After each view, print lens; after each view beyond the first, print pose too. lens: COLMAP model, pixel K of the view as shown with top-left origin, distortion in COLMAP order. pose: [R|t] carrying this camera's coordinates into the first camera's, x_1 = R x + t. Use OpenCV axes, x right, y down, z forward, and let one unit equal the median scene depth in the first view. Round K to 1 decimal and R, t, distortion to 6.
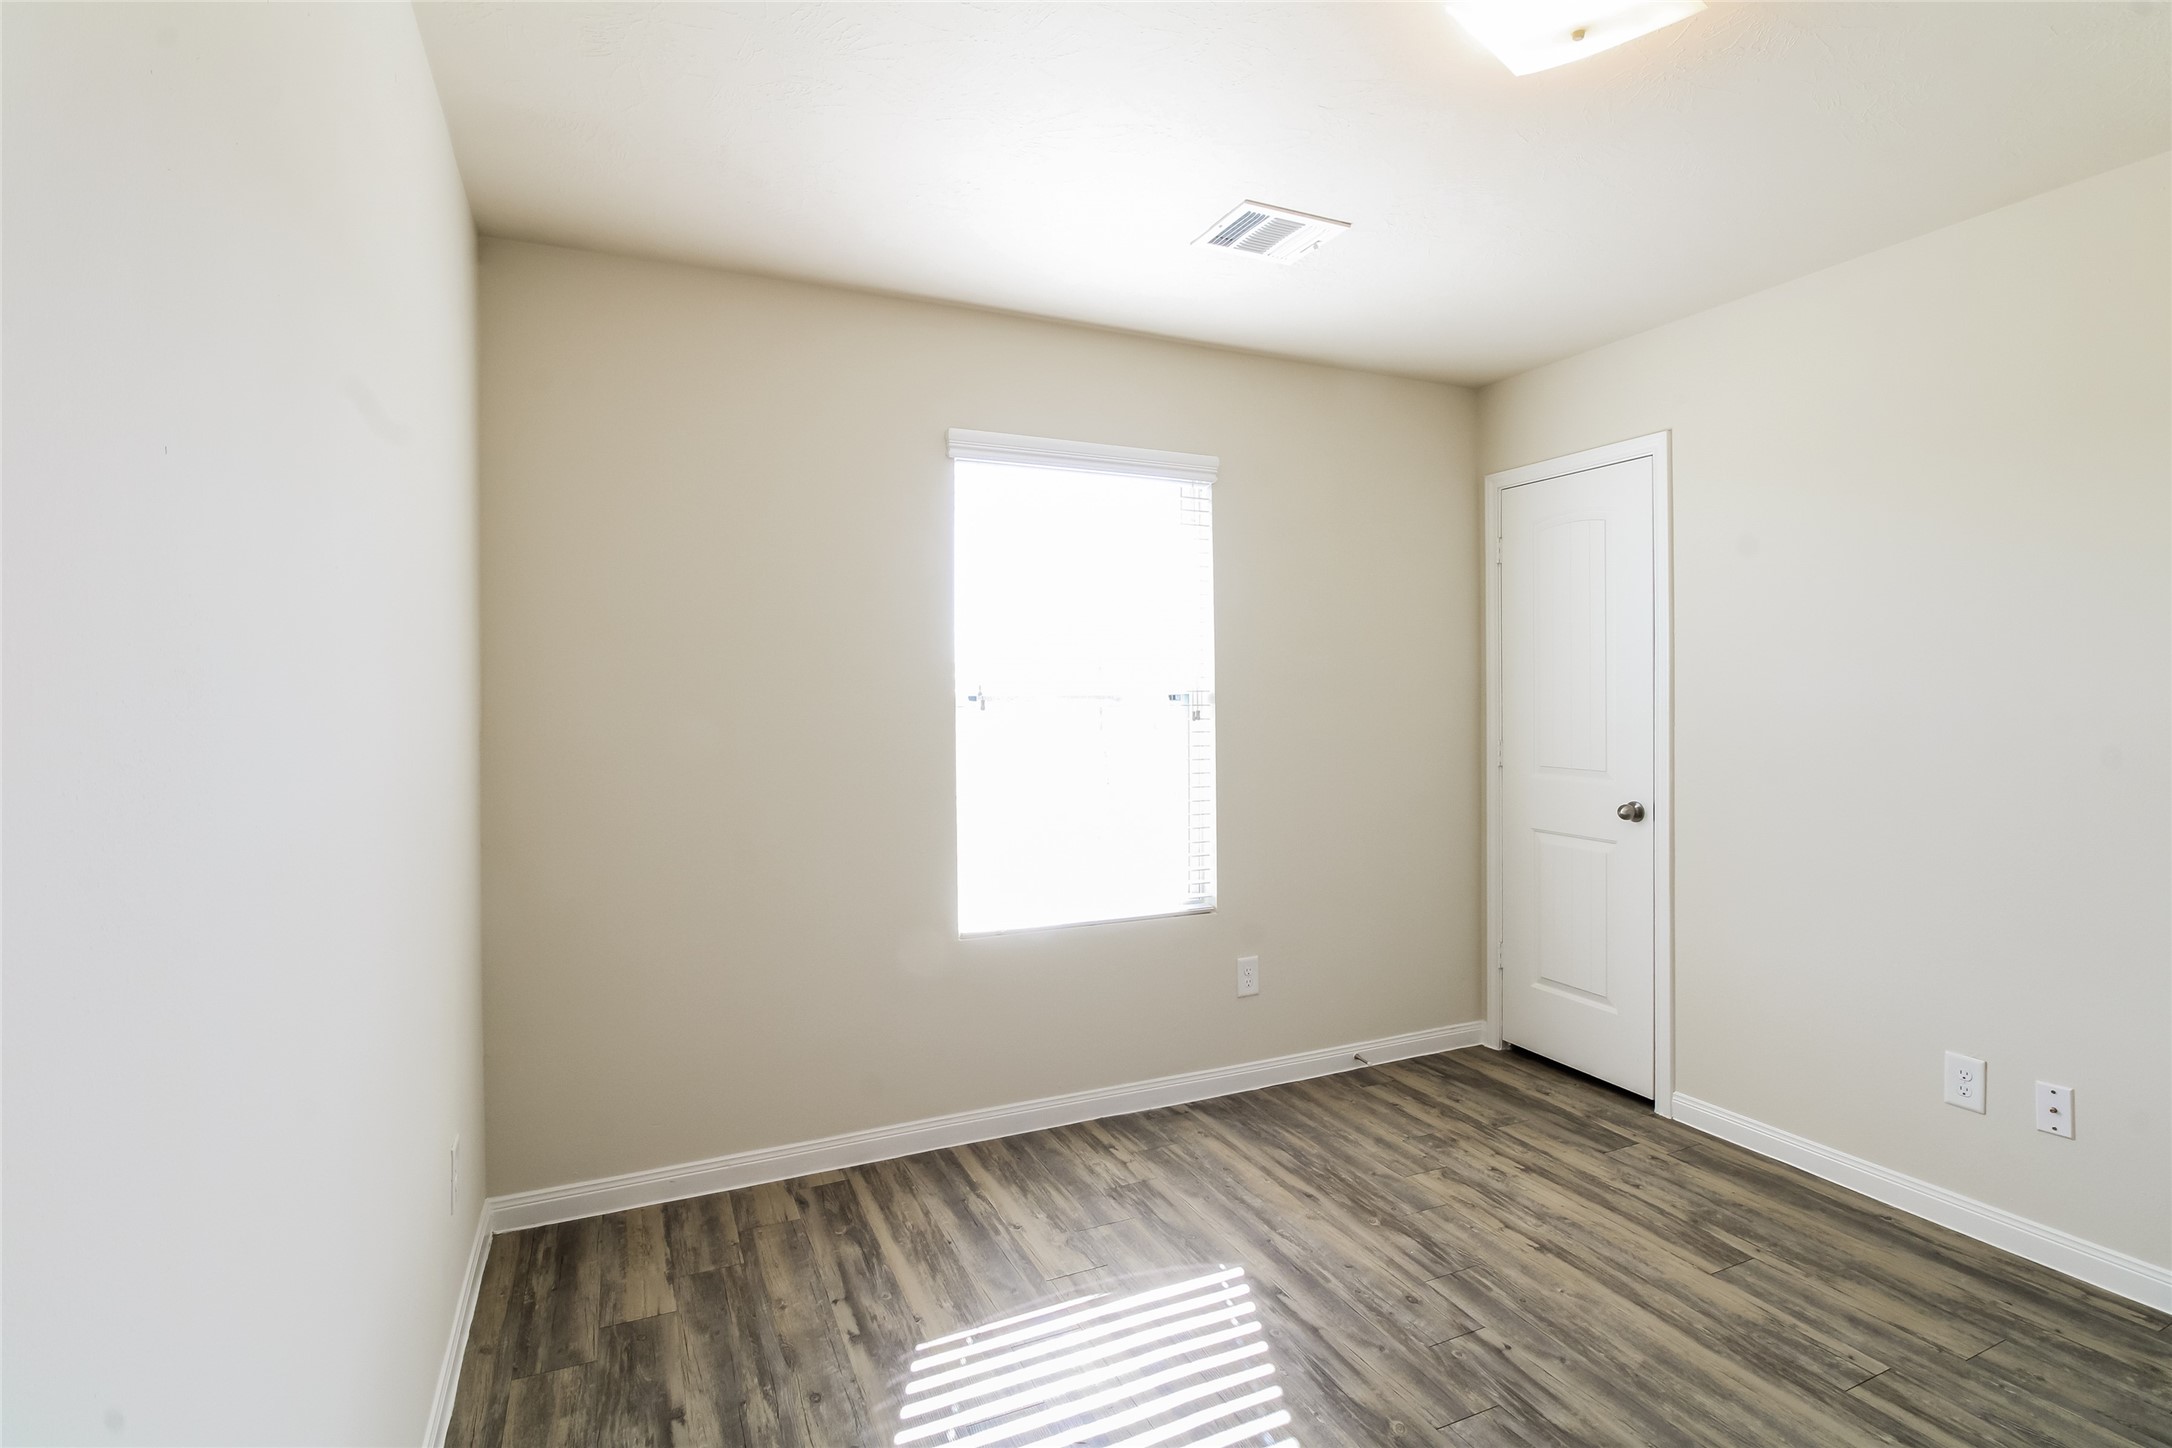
lens RADIAL K [[997.1, 0, 1094.6], [0, 997.1, 690.4], [0, 0, 1]] dist [0.018732, -0.000432]
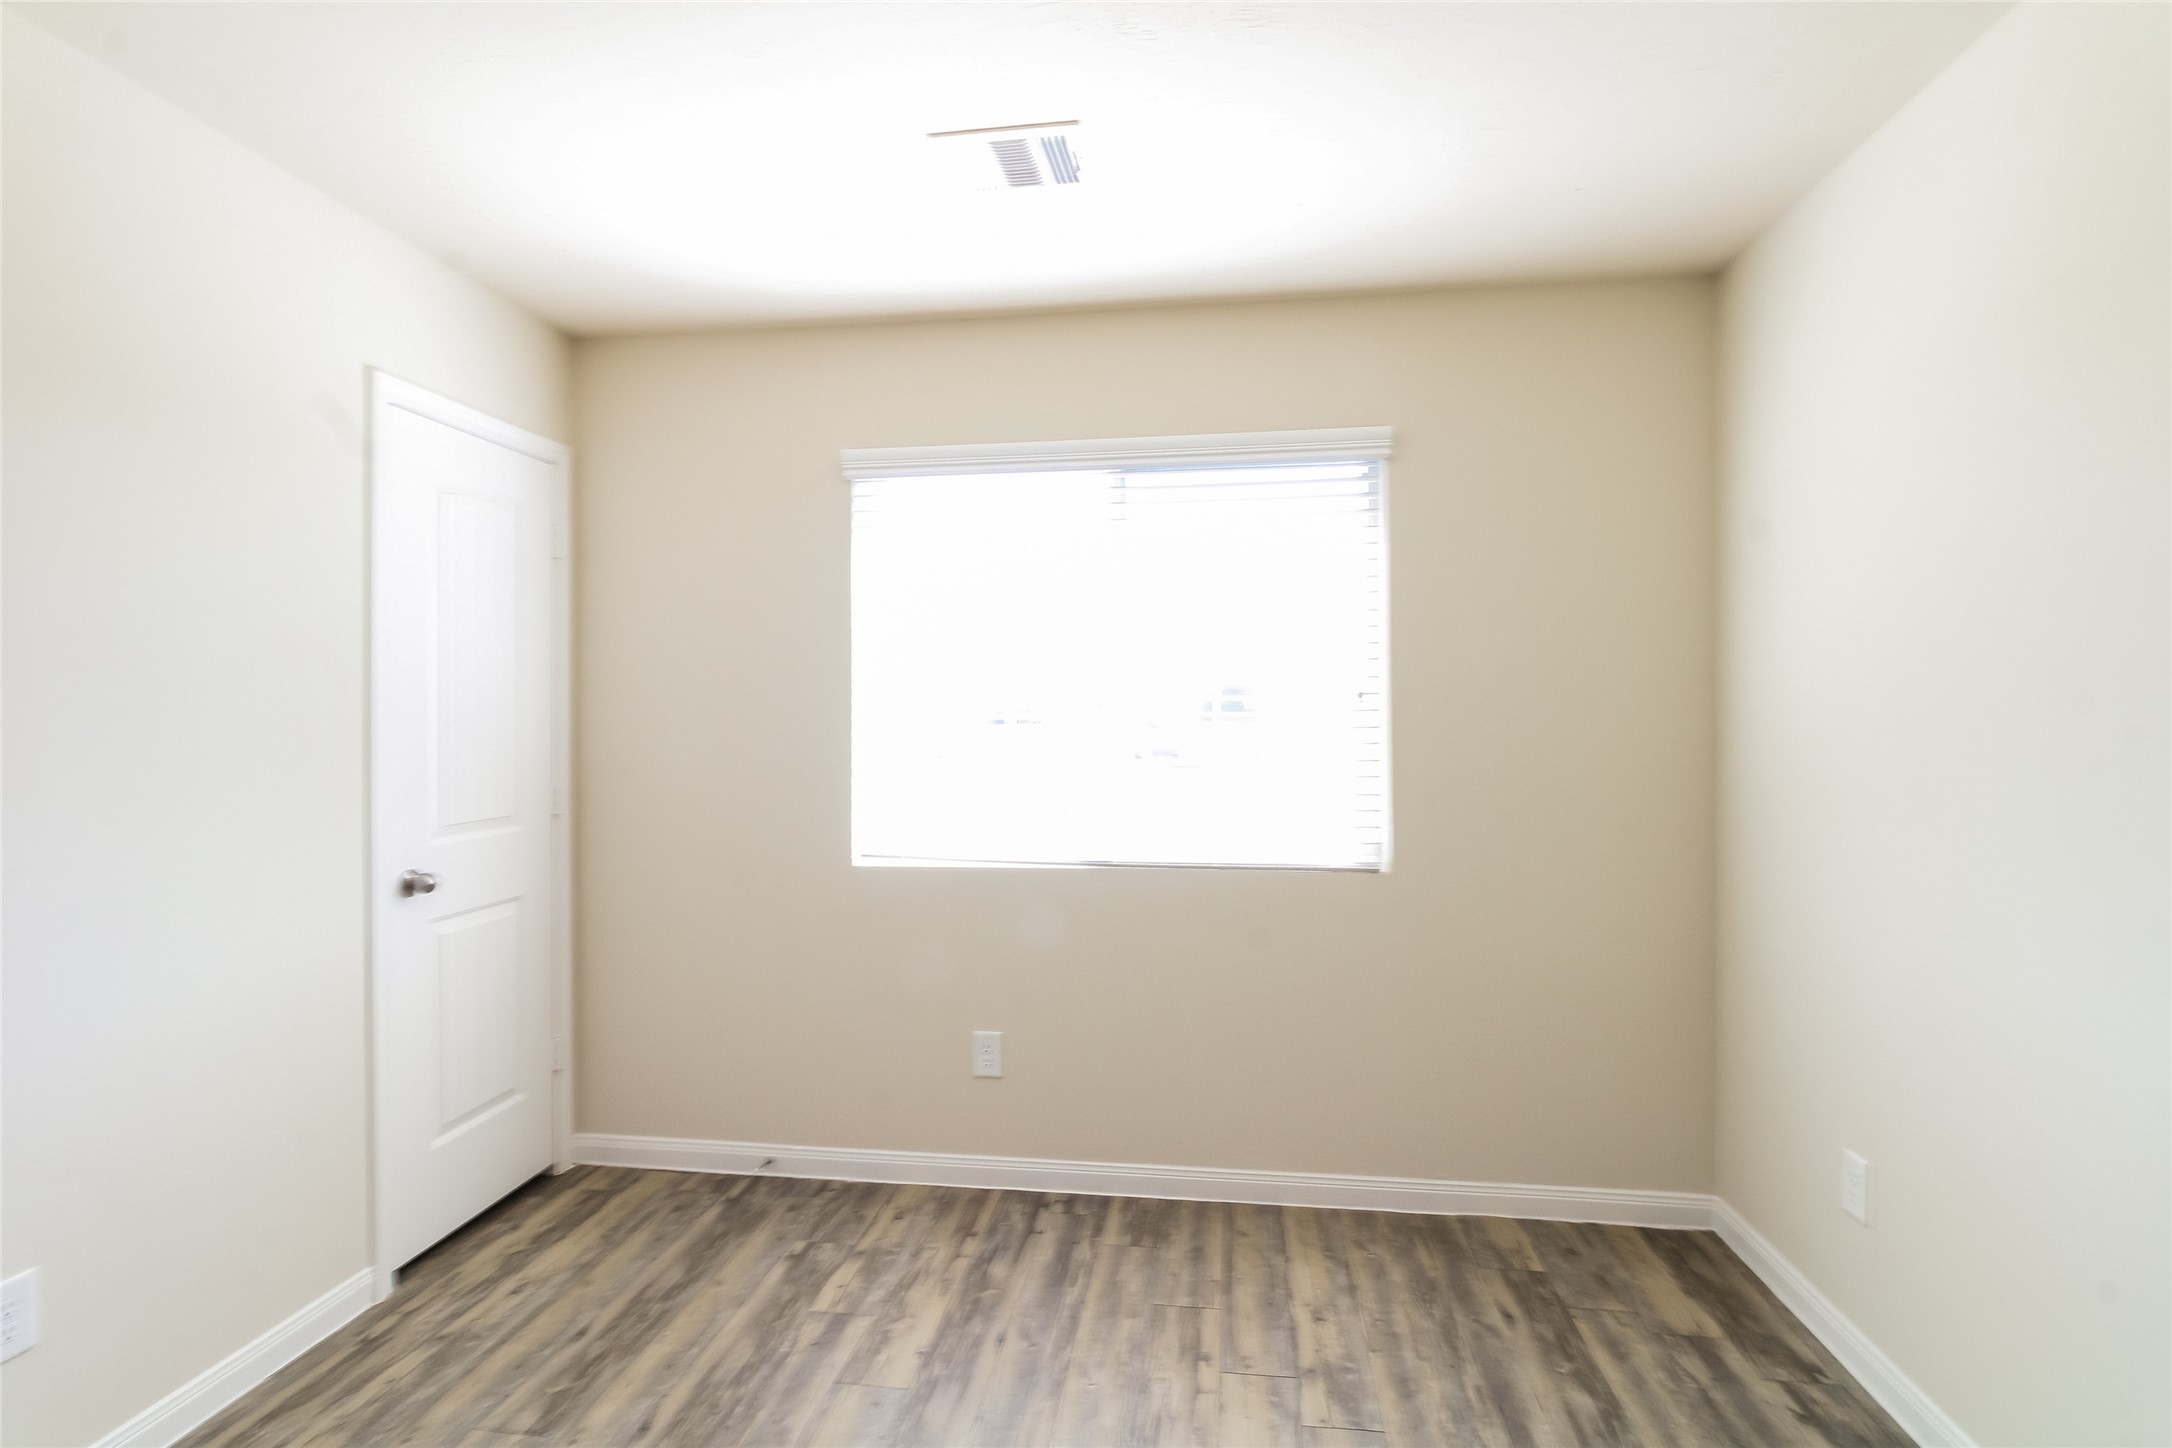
lens RADIAL K [[997.1, 0, 1087.7], [0, 997.1, 722.2], [0, 0, 1]] dist [0.018732, -0.000432]
pose [[0.837623, 0.001270, -0.546248, 0.484155], [0.003604, 0.999963, 0.007852, -0.000295], [0.546237, -0.008545, 0.837587, 0.241209]]
